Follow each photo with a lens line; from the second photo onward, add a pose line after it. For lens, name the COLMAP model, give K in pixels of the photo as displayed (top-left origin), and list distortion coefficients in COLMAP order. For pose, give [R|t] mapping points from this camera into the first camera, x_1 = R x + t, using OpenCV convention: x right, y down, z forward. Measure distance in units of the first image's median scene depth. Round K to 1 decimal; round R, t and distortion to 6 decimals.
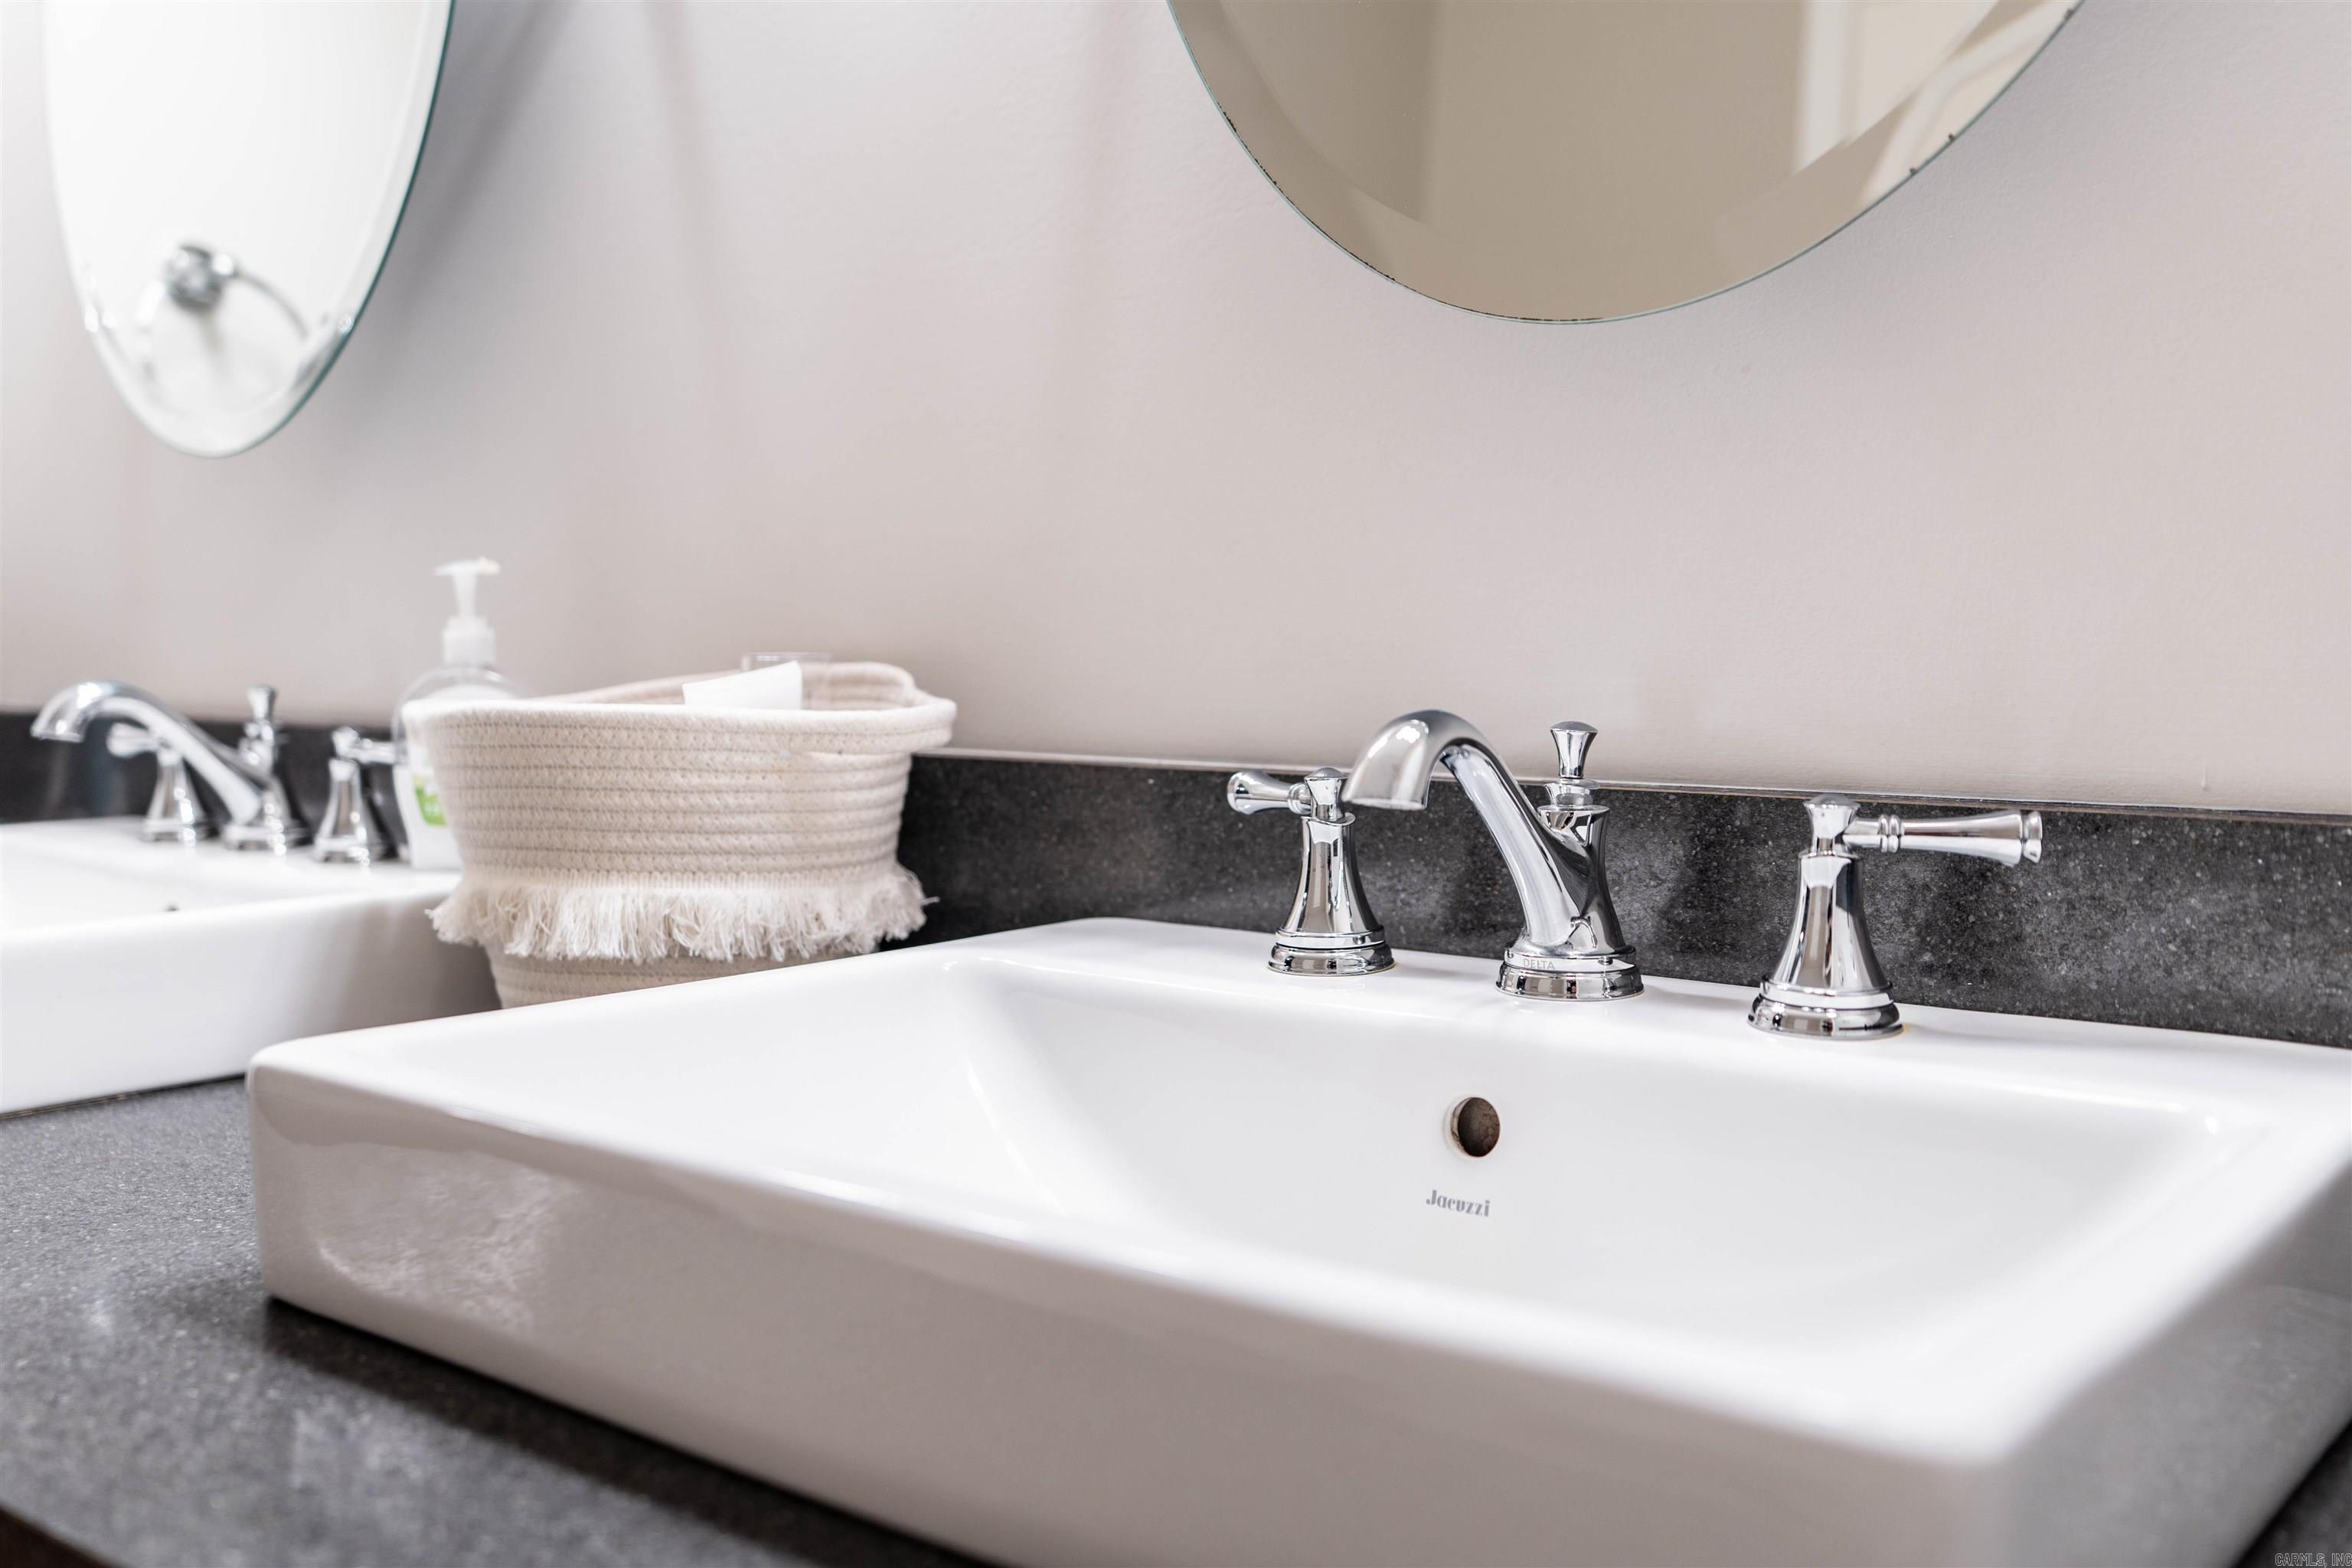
lens RADIAL K [[2265.9, 0, 1167.0], [0, 2265.9, 780.7], [0, 0, 1]] dist [0.013301, 0.000000]
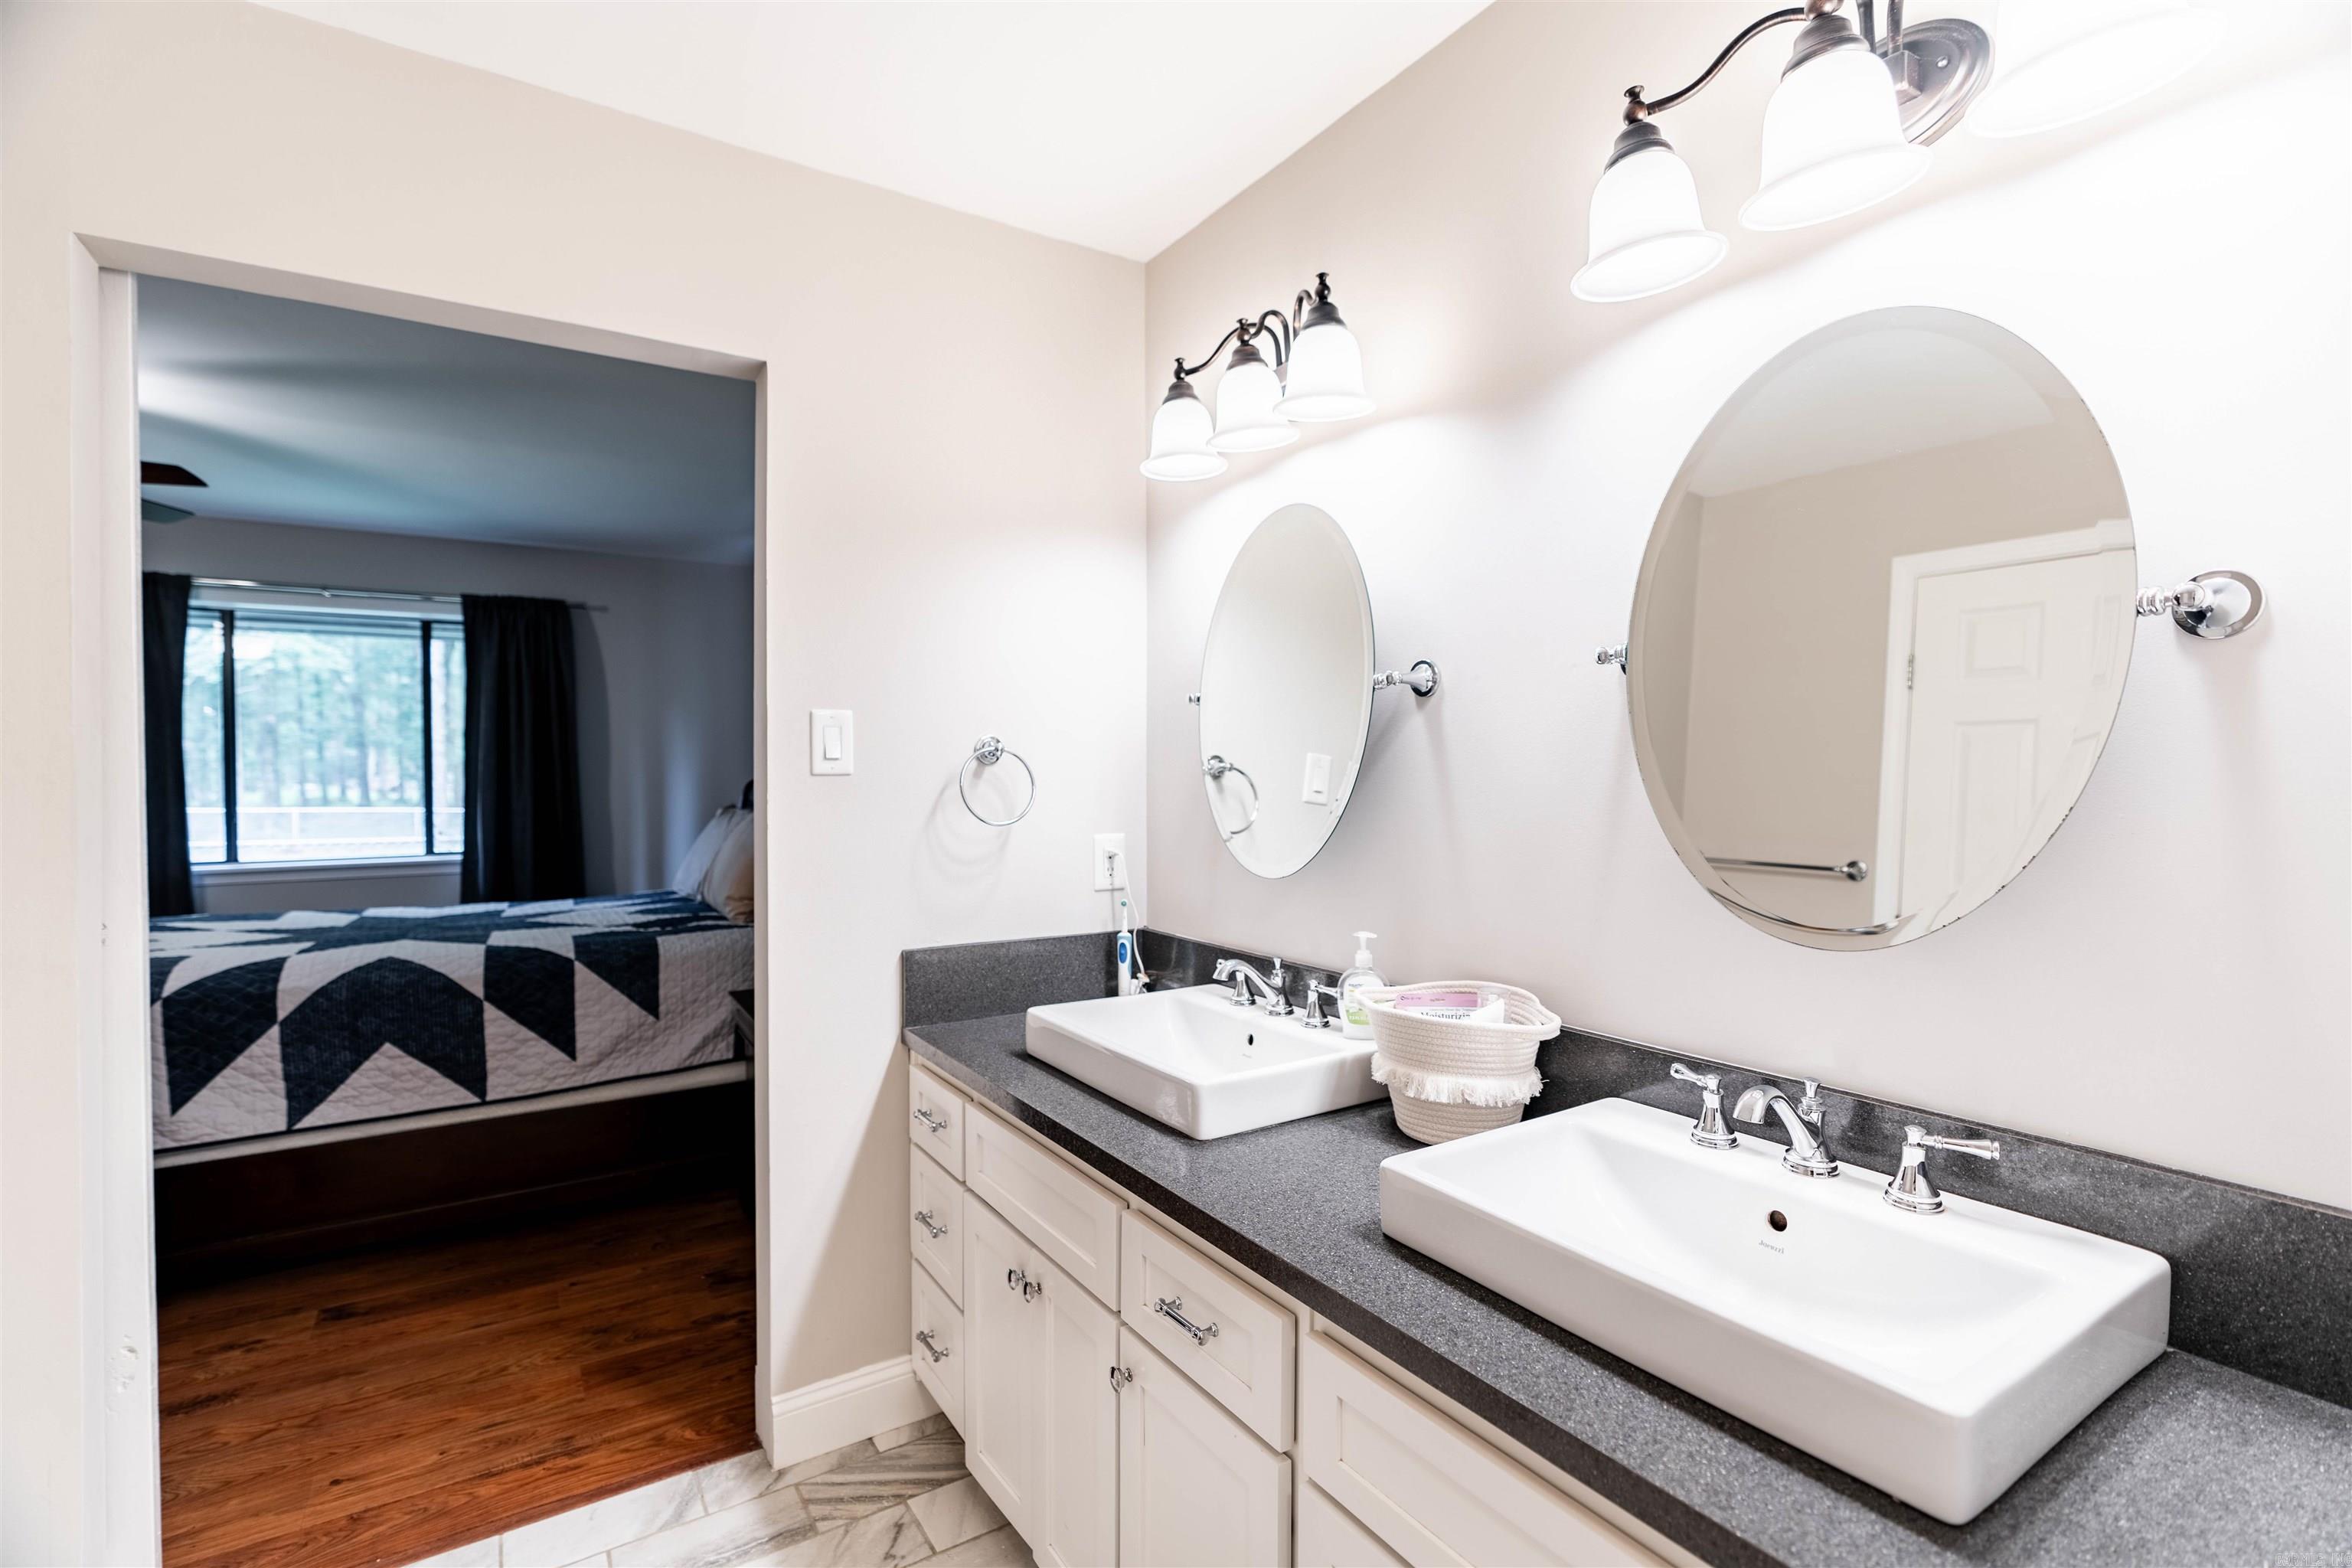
lens RADIAL K [[1057.9, 0, 1181.9], [0, 1057.9, 801.6], [0, 0, 1]] dist [-0.011199, 0.002454]
pose [[0.948576, 0.006380, -0.316484, -0.151413], [-0.024201, 0.998332, -0.052411, -0.269455], [0.315622, 0.057375, 0.947149, -0.517164]]
